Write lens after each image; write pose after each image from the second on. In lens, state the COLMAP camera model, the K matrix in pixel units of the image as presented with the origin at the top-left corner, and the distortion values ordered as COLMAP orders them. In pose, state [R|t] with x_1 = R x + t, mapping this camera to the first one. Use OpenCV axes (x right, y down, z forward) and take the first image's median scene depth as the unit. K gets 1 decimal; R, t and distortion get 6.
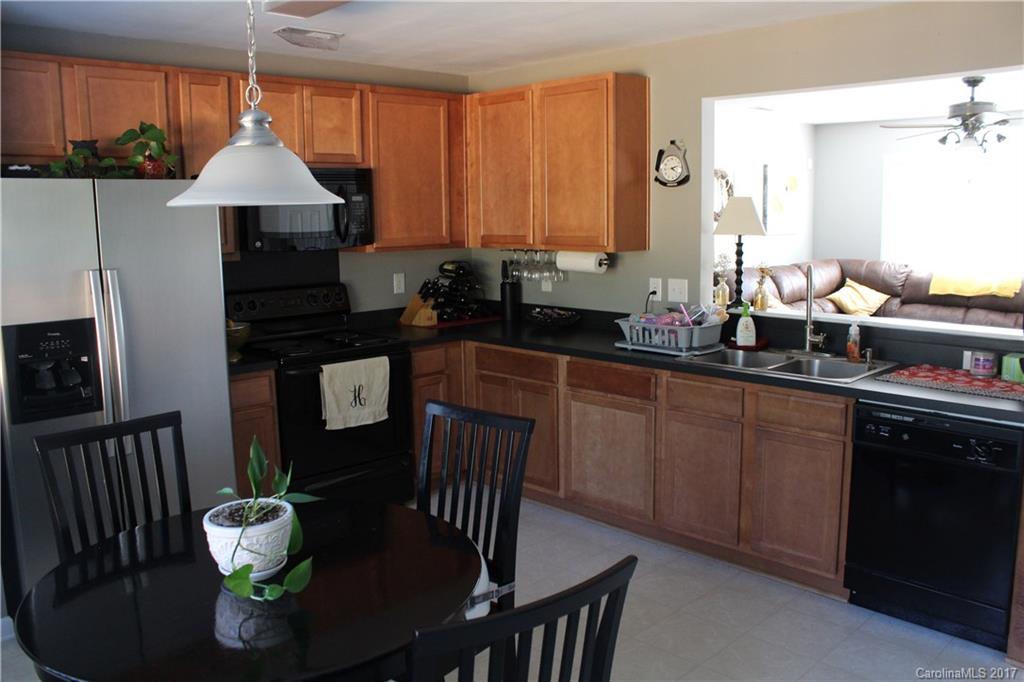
lens RADIAL K [[852.0, 0, 512.0], [0, 852.0, 341.0], [0, 0, 1]] dist [-0.092219, -0.000782]
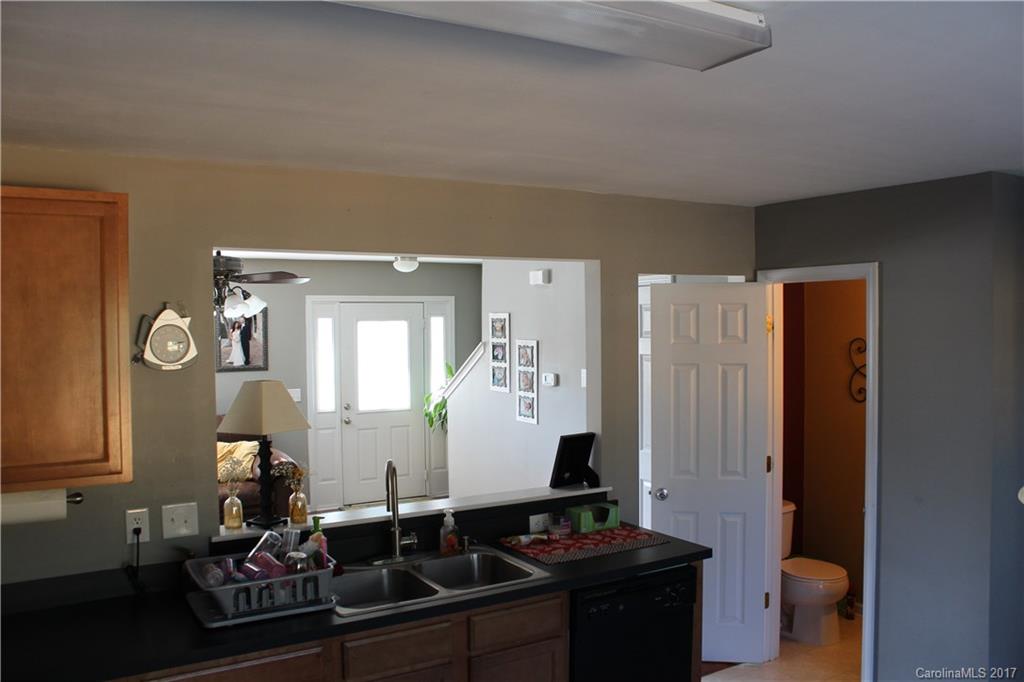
lens RADIAL K [[852.0, 0, 512.0], [0, 852.0, 341.0], [0, 0, 1]] dist [-0.092219, -0.000782]
pose [[0.223804, -0.009684, 0.974586, -0.455084], [0.157948, 0.987093, -0.026462, -0.163085], [-0.961751, 0.159856, 0.222445, 0.667734]]
